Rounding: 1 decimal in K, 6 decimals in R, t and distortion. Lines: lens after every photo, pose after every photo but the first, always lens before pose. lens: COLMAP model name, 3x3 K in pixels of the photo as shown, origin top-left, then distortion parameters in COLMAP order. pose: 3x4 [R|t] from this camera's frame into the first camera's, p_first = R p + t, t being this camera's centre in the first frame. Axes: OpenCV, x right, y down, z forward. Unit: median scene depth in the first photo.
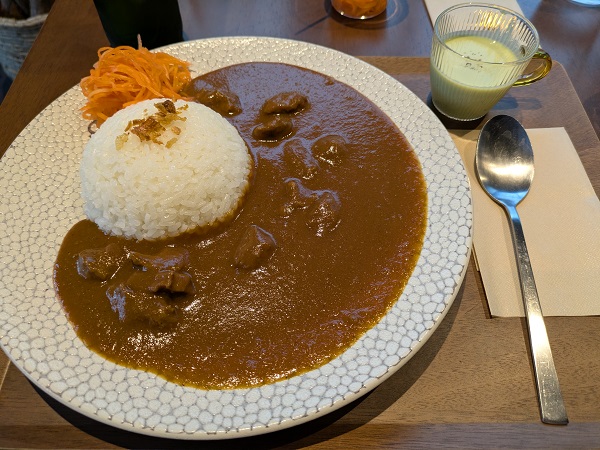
lens RADIAL K [[437.1, 0, 300.0], [0, 437.1, 225.0], [0, 0, 1]] dist [0.001565, -0.004618]
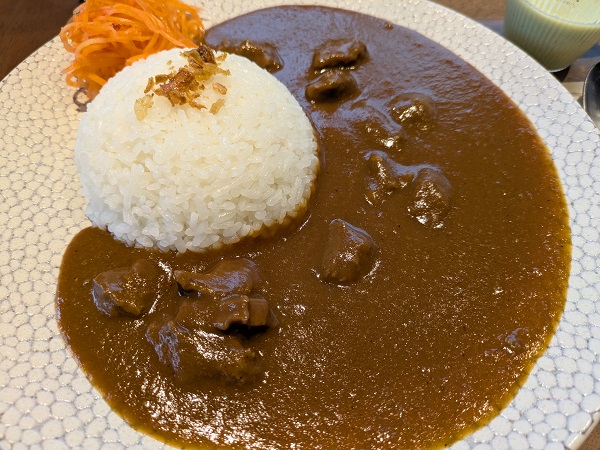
lens RADIAL K [[461.7, 0, 300.0], [0, 461.7, 225.0], [0, 0, 1]] dist [-0.009586, -0.002603]
pose [[0.995013, -0.067050, 0.073842, -0.226768], [0.065241, 0.997514, 0.026651, -0.013920], [-0.075445, -0.021700, 0.996914, 0.265796]]
